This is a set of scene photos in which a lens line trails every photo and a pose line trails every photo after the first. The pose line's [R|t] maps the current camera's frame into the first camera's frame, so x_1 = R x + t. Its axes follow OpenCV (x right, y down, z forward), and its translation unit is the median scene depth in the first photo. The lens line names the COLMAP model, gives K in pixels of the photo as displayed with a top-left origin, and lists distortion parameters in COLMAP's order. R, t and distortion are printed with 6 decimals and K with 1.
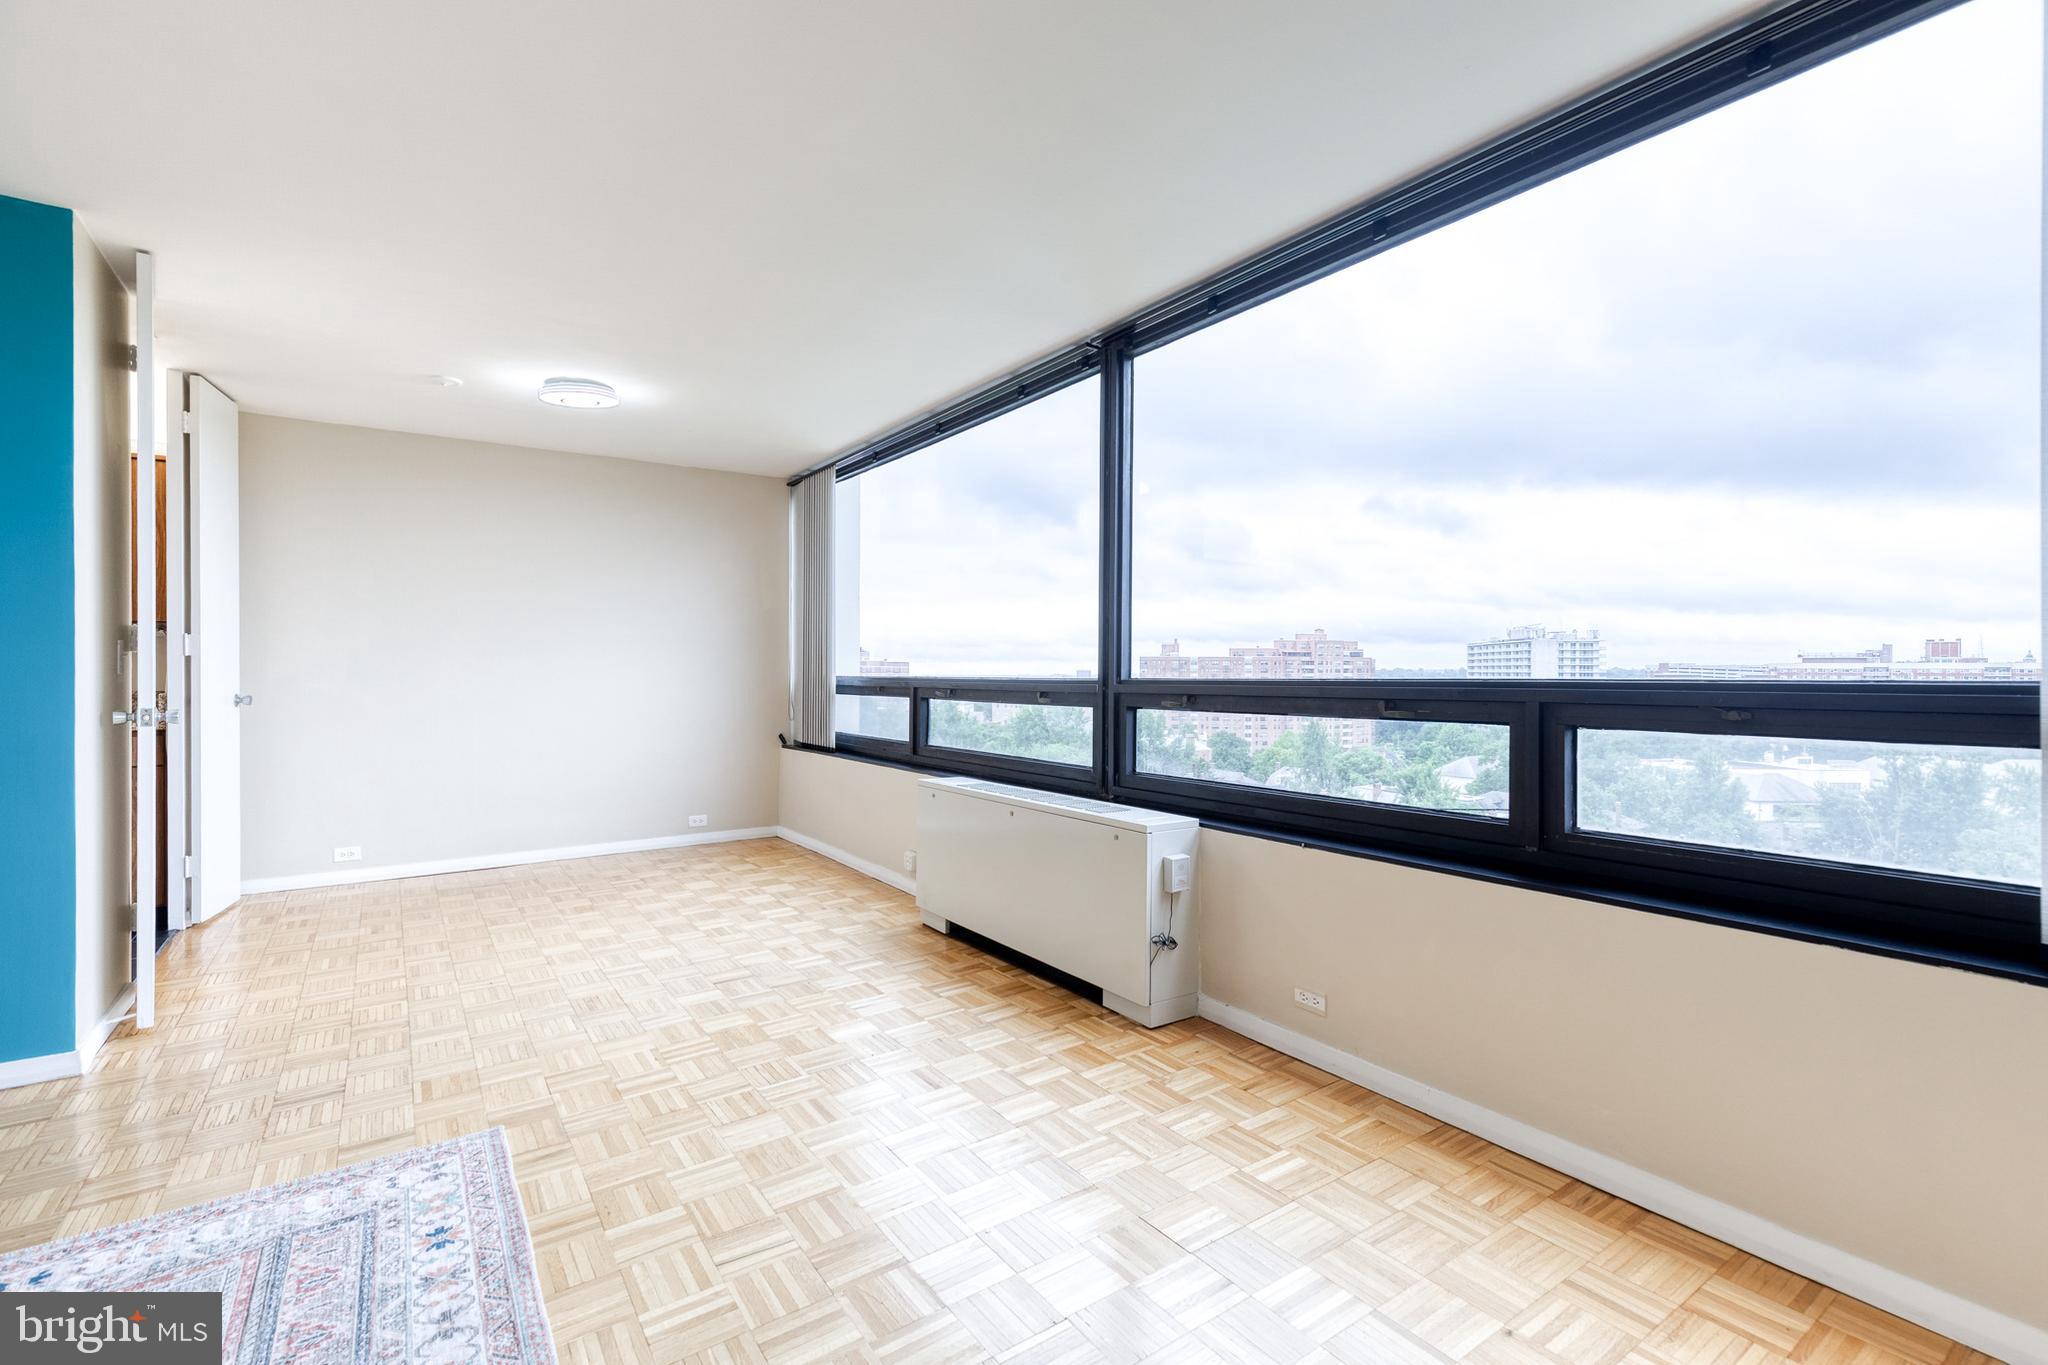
lens RADIAL K [[925.7, 0, 1049.9], [0, 925.7, 674.7], [0, 0, 1]] dist [0.001543, -0.000098]
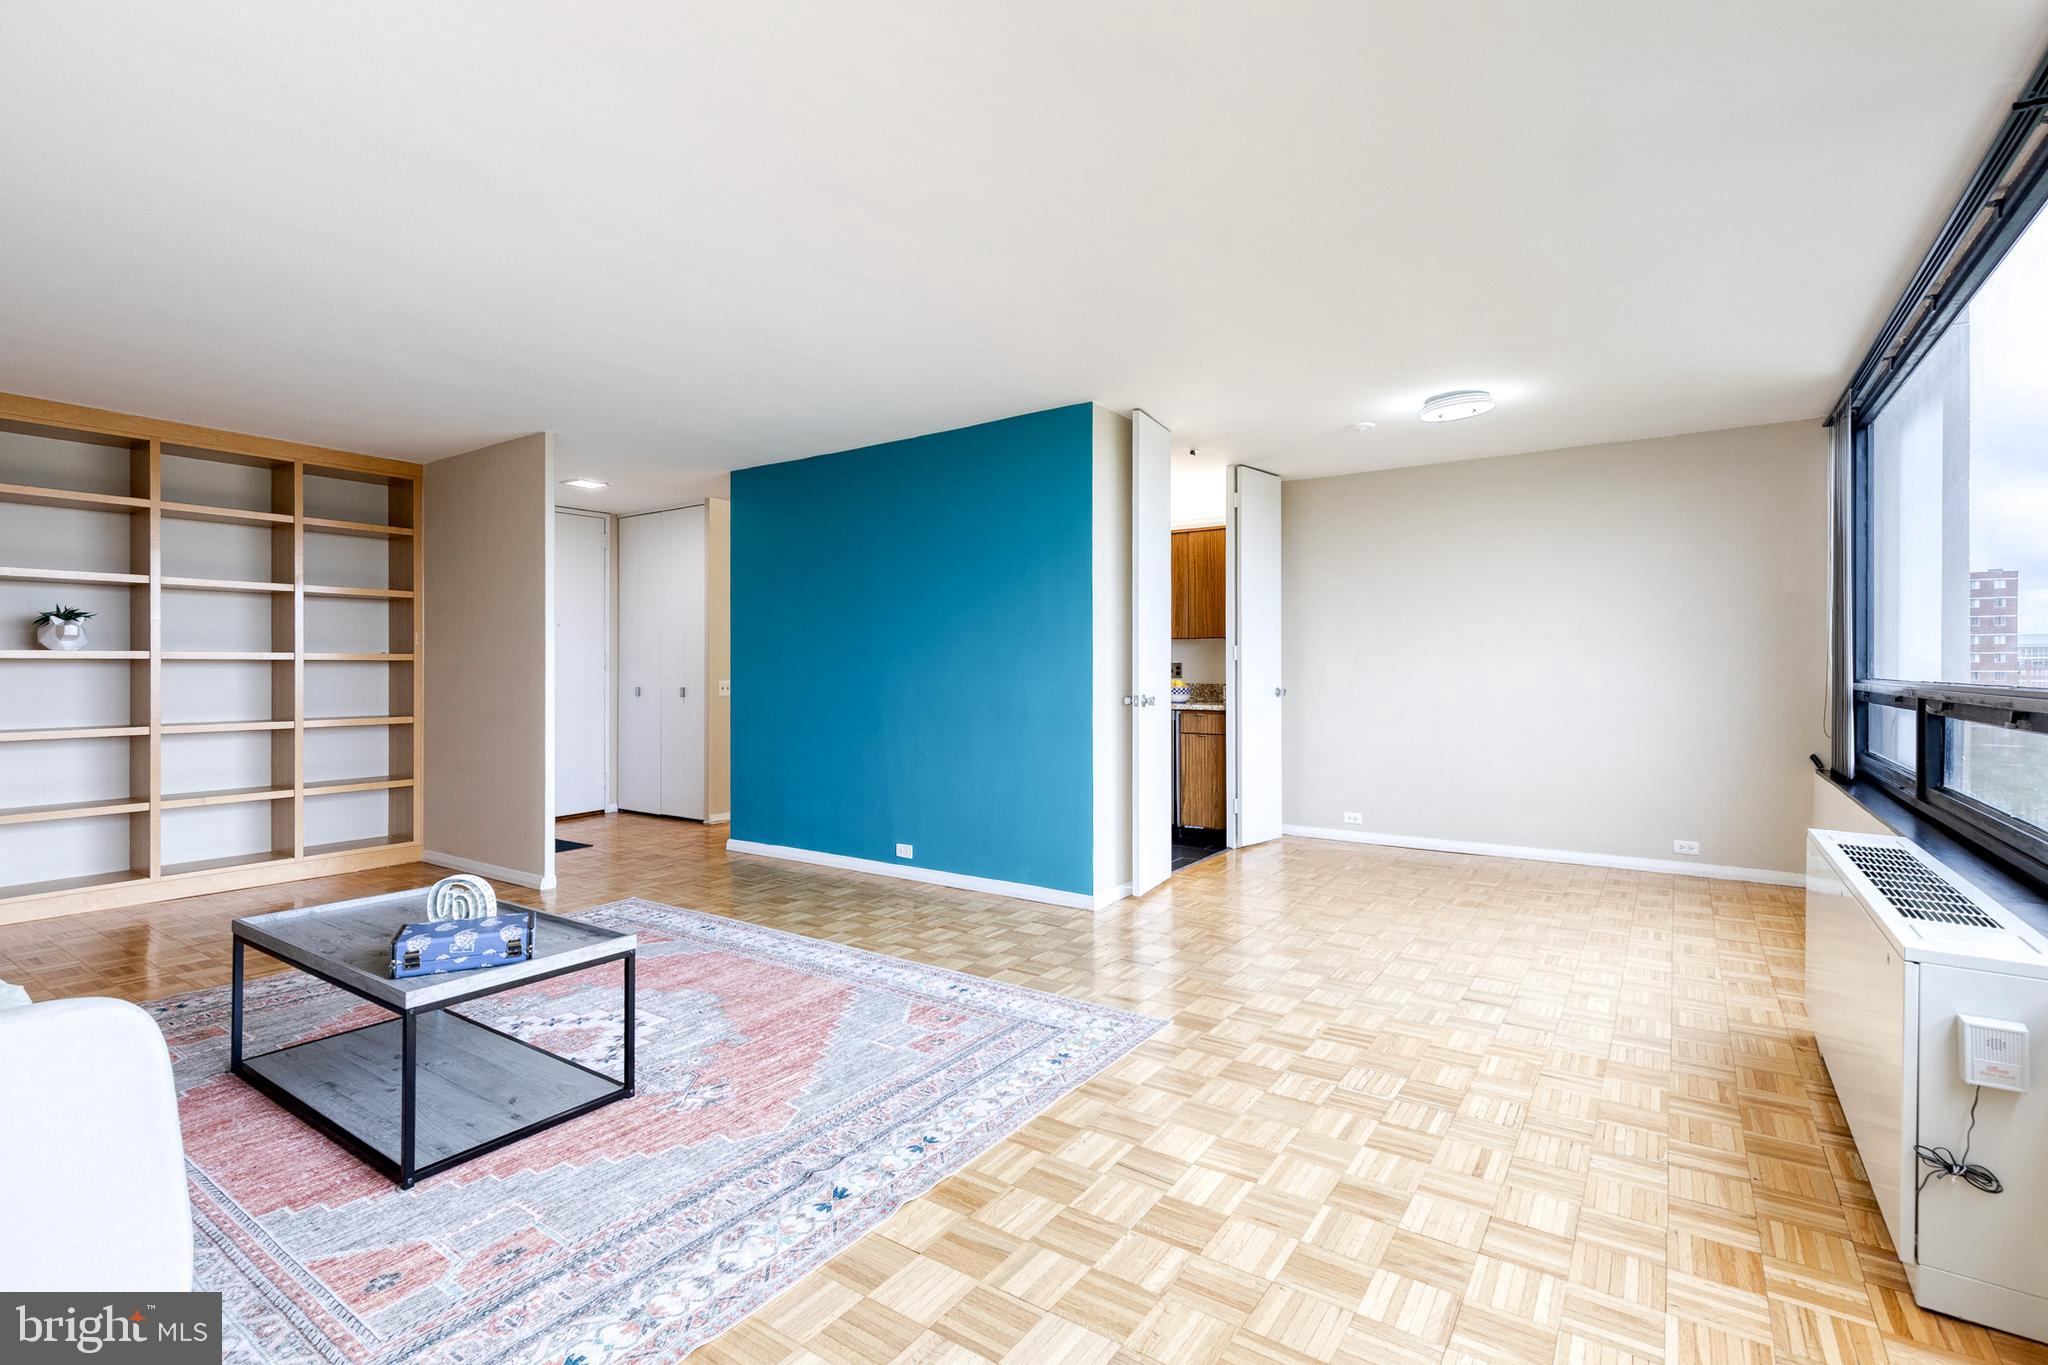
lens RADIAL K [[931.9, 0, 1035.6], [0, 931.9, 666.2], [0, 0, 1]] dist [0.010343, -0.000816]
pose [[0.340627, -0.002987, -0.940194, 0.386287], [-0.002482, 0.999989, -0.004076, -0.006414], [0.940195, 0.003722, 0.340616, 0.239958]]
